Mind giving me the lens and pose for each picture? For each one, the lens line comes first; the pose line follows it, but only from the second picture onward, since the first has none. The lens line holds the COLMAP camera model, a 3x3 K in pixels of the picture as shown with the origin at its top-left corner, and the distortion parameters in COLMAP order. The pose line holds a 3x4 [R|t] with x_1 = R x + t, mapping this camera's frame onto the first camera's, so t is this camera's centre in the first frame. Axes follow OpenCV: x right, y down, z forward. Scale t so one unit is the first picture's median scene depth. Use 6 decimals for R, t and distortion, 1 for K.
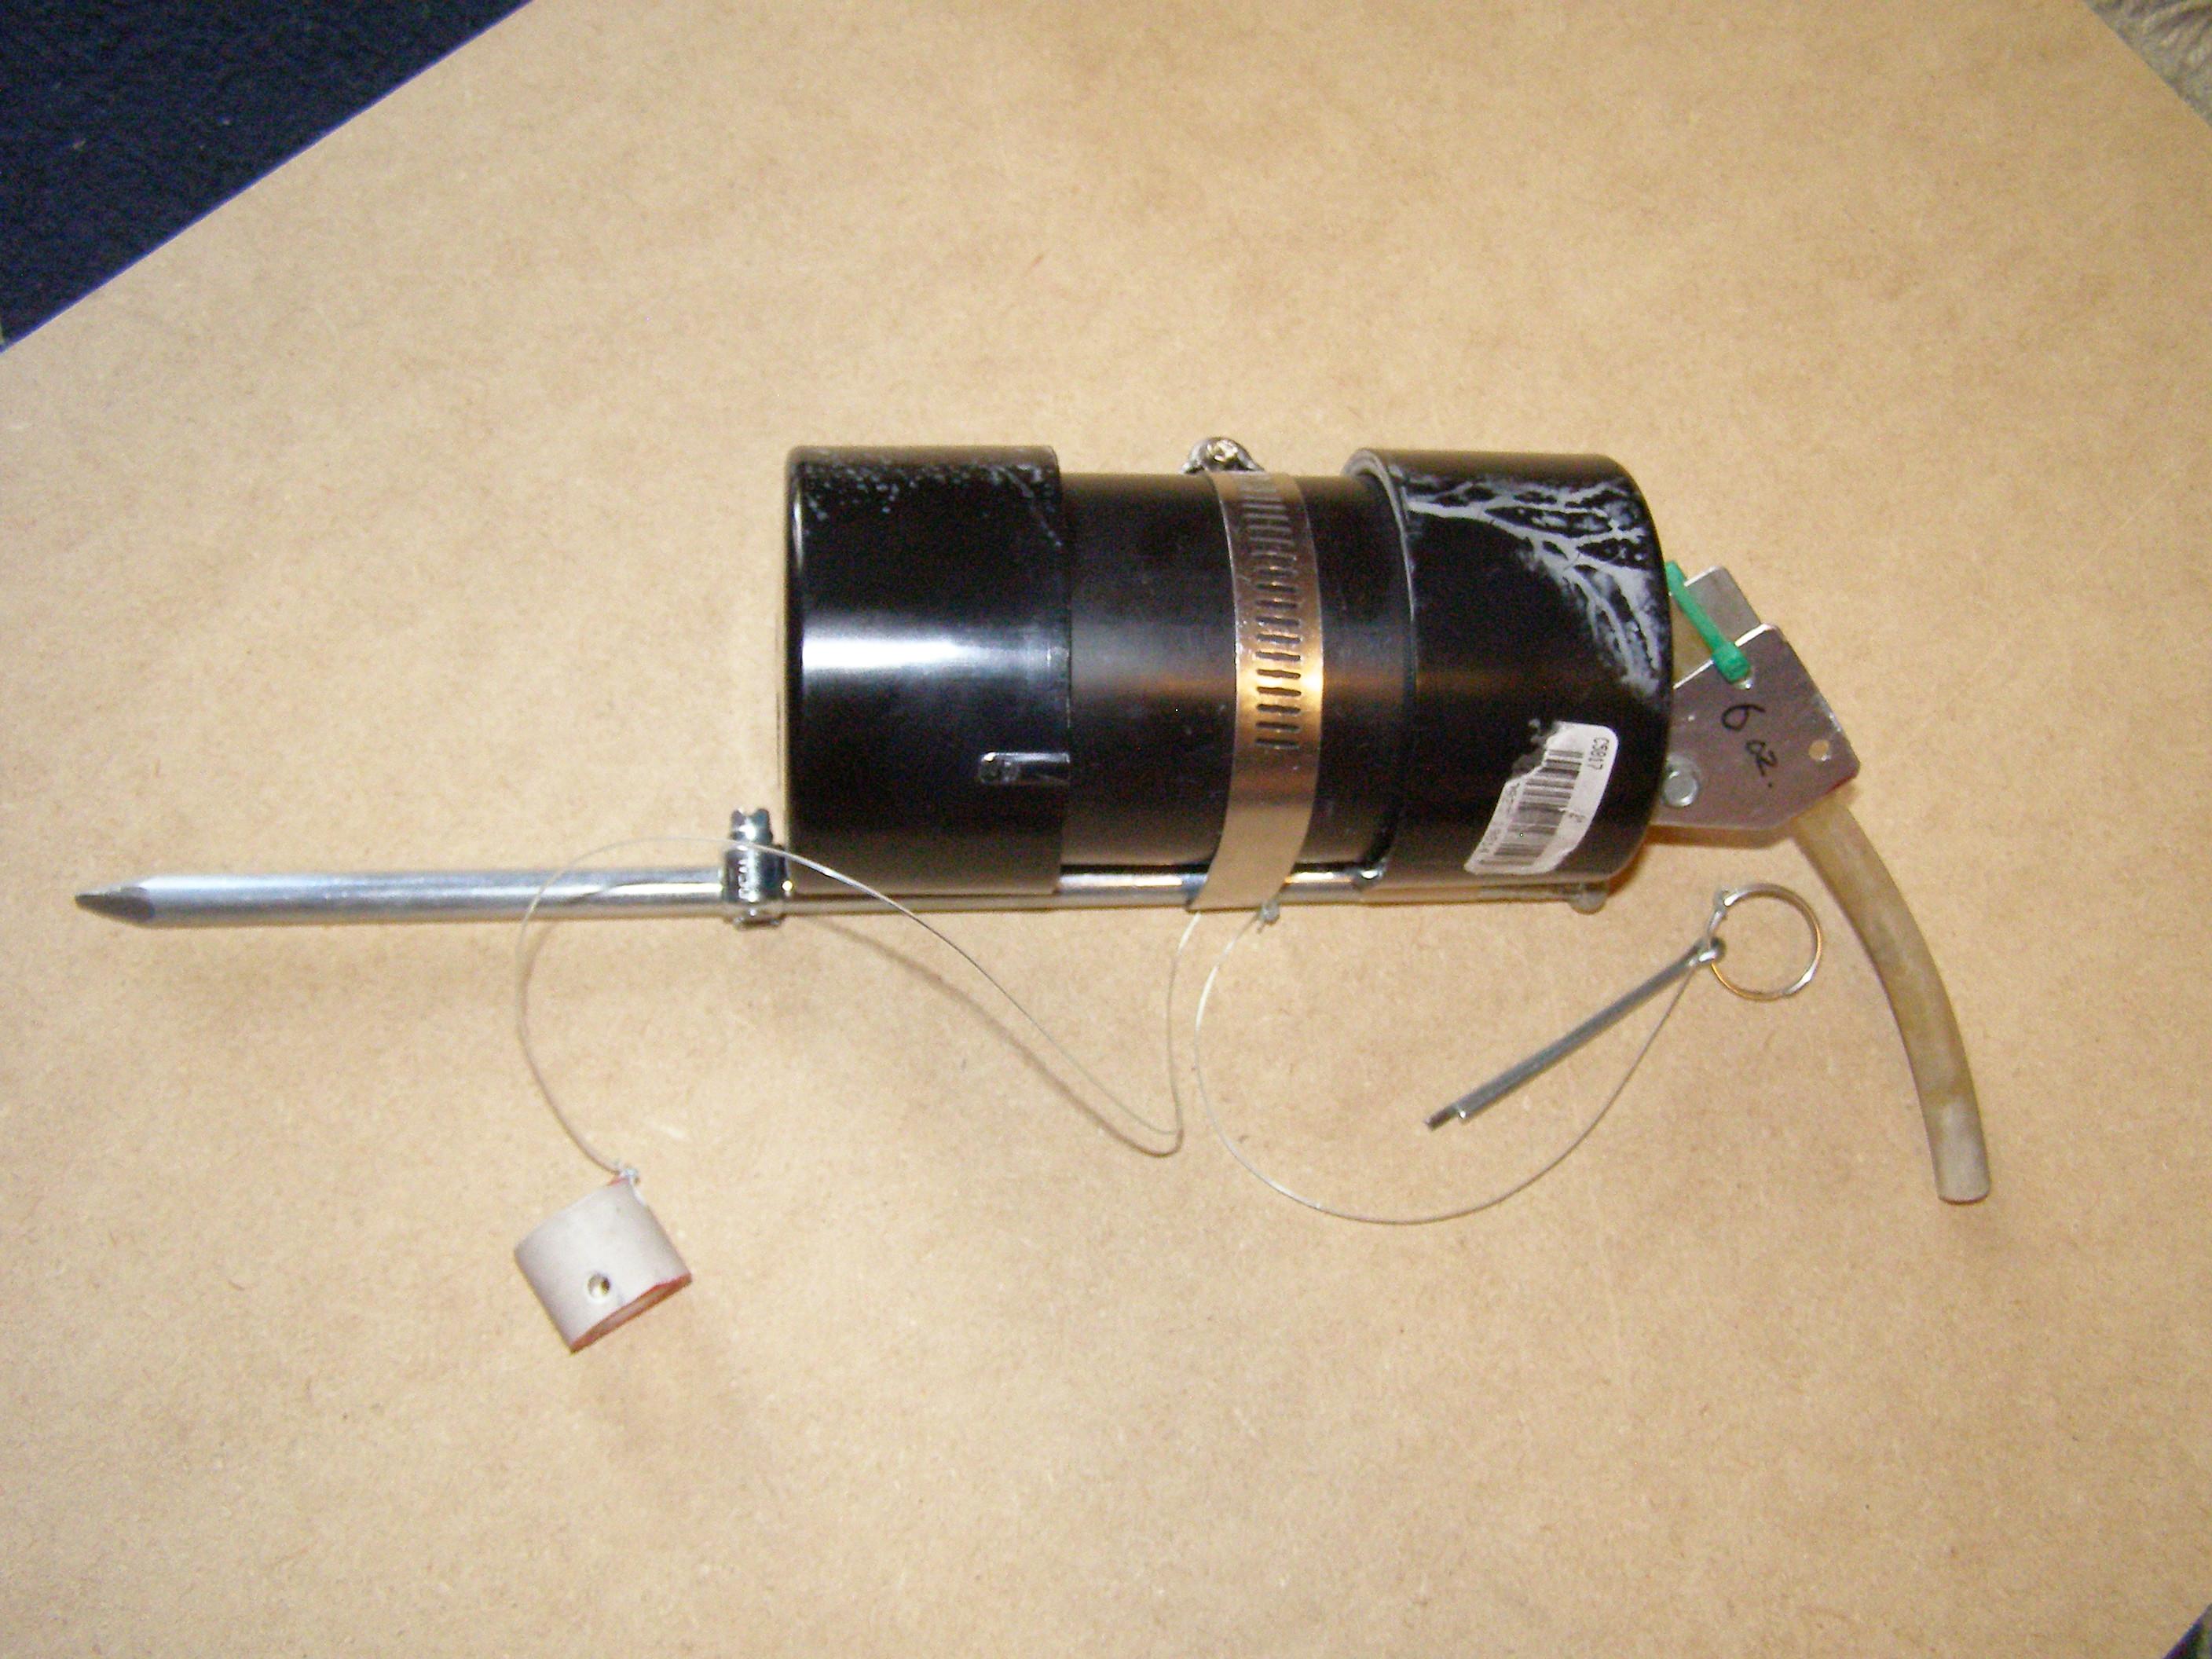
lens RADIAL K [[2431.1, 0, 1106.5], [0, 2431.1, 861.1], [0, 0, 1]] dist [-0.209615, 0.265593]
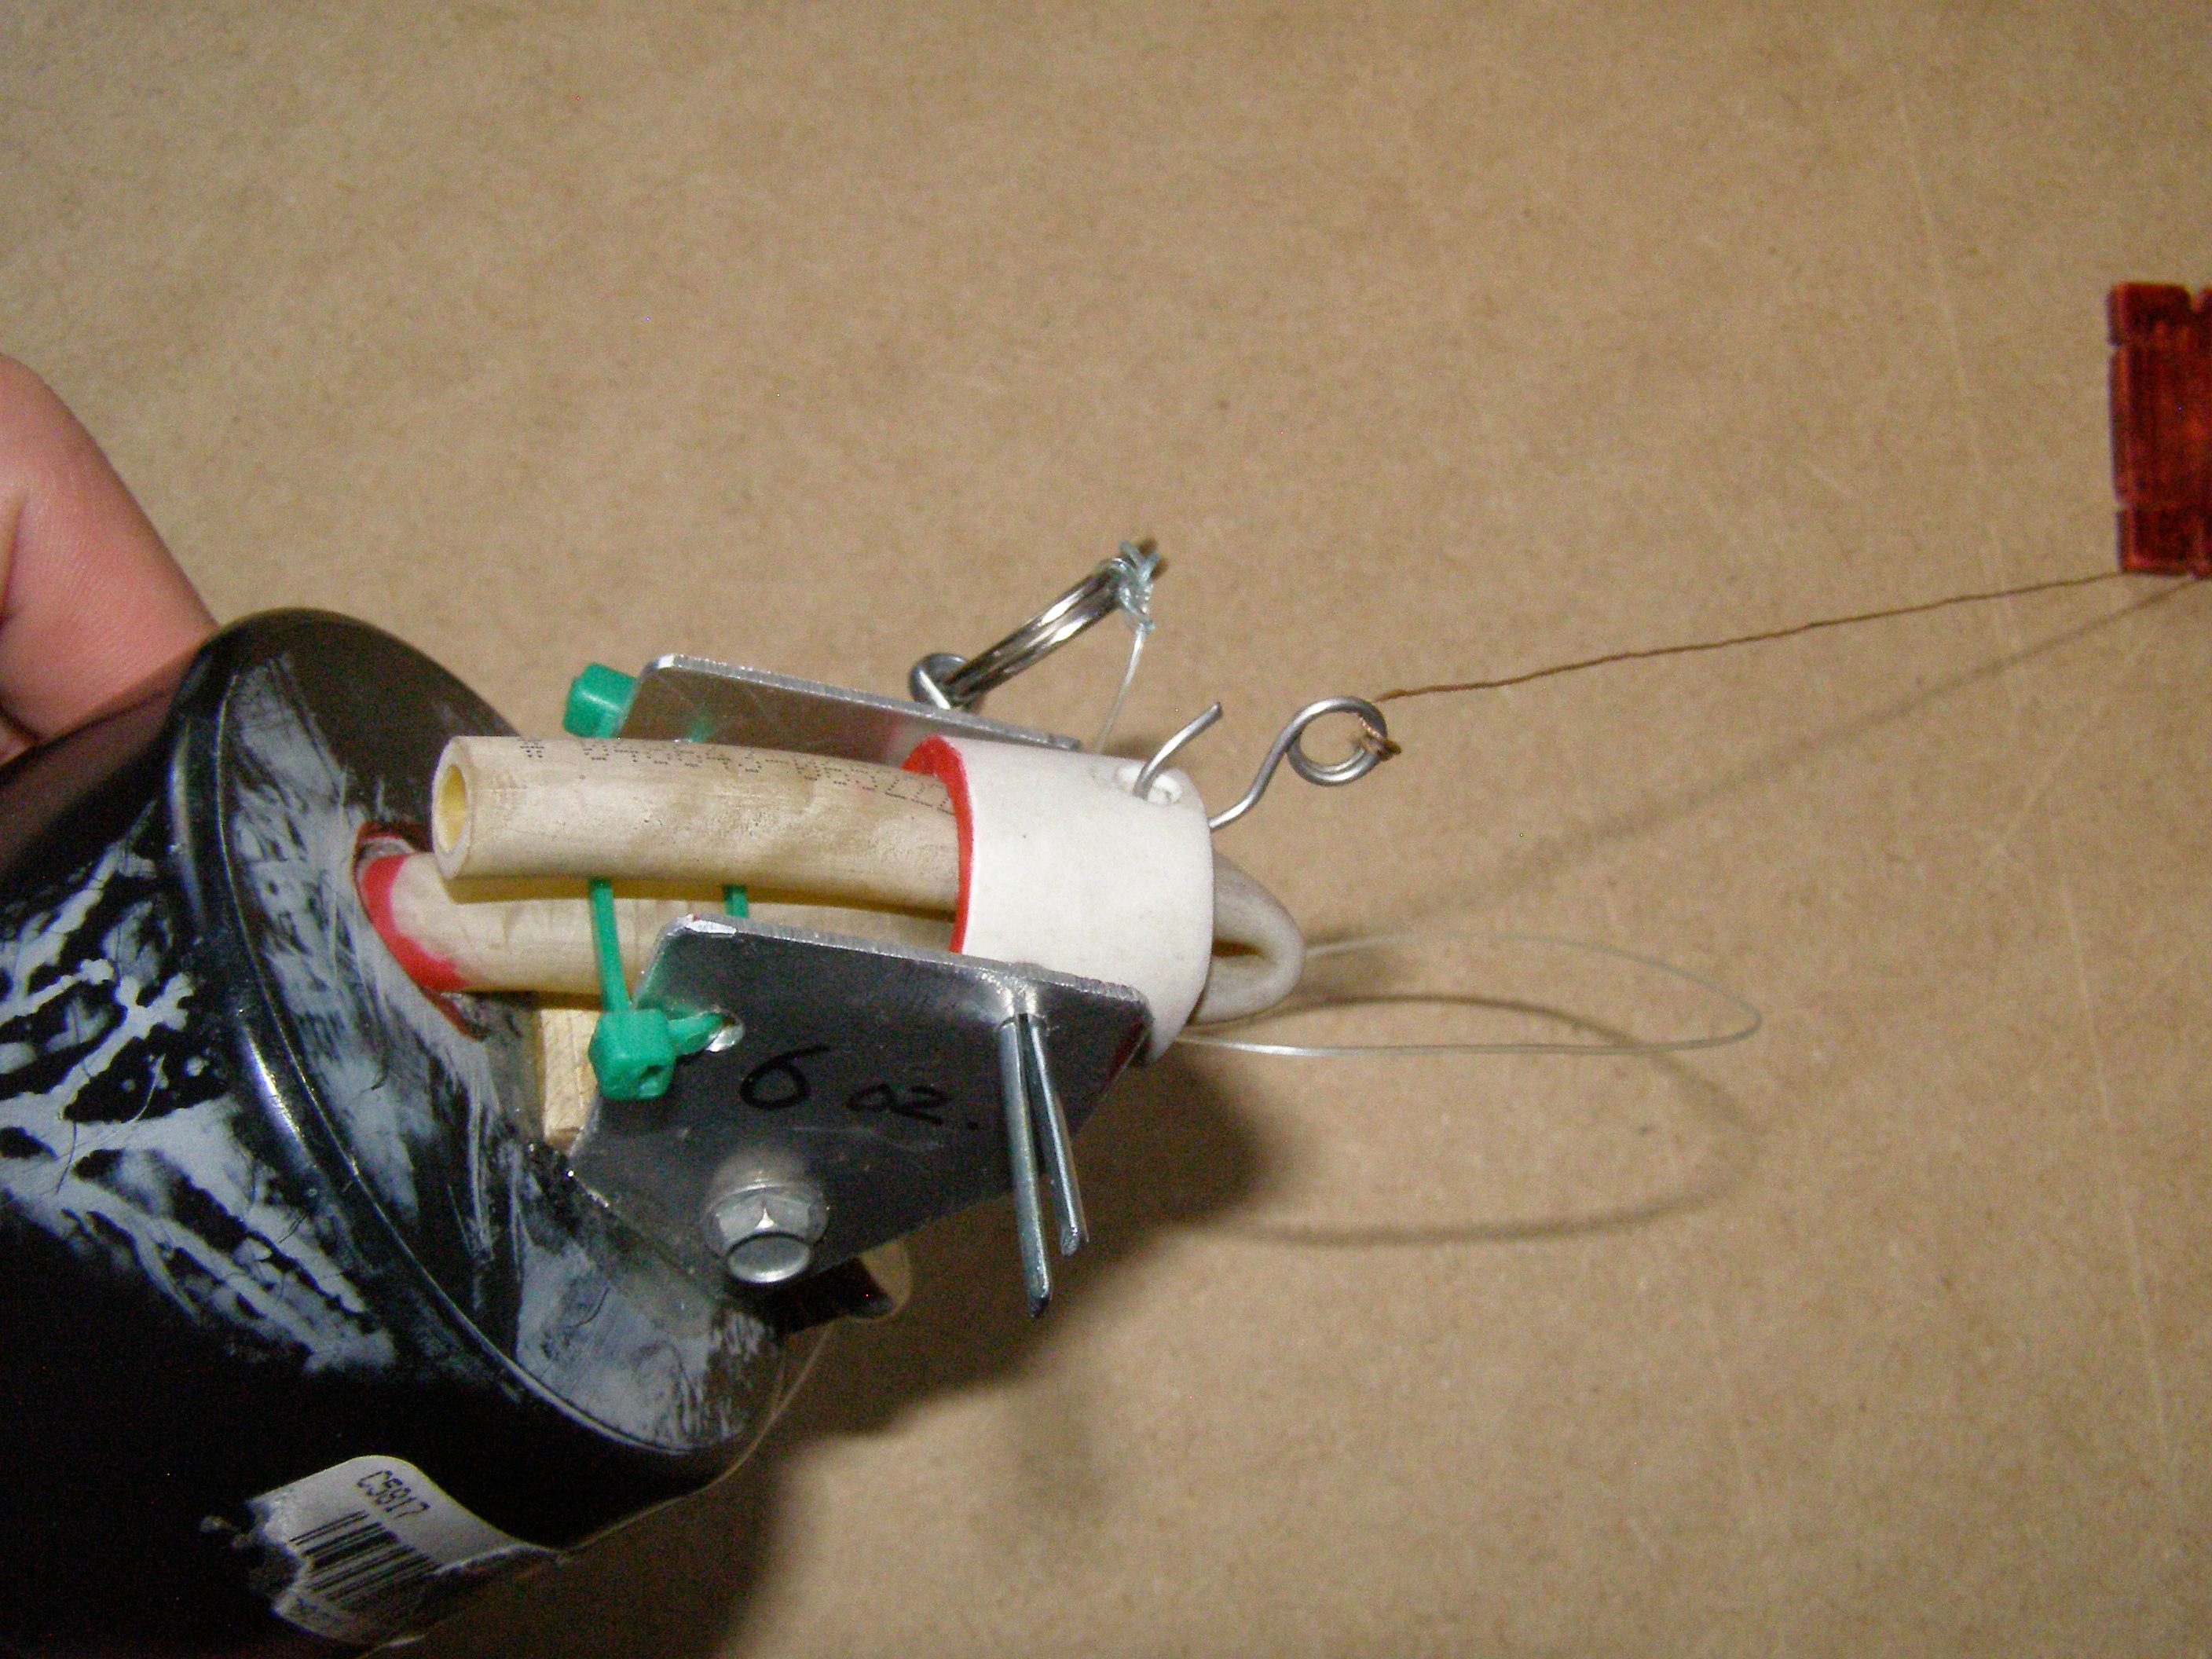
lens RADIAL K [[2431.1, 0, 1106.5], [0, 2431.1, 861.1], [0, 0, 1]] dist [-0.209615, 0.265593]
pose [[0.998512, 0.017183, -0.051757, -0.063660], [-0.013100, 0.996851, 0.078212, -0.015378], [0.052938, -0.077417, 0.995592, 0.302135]]
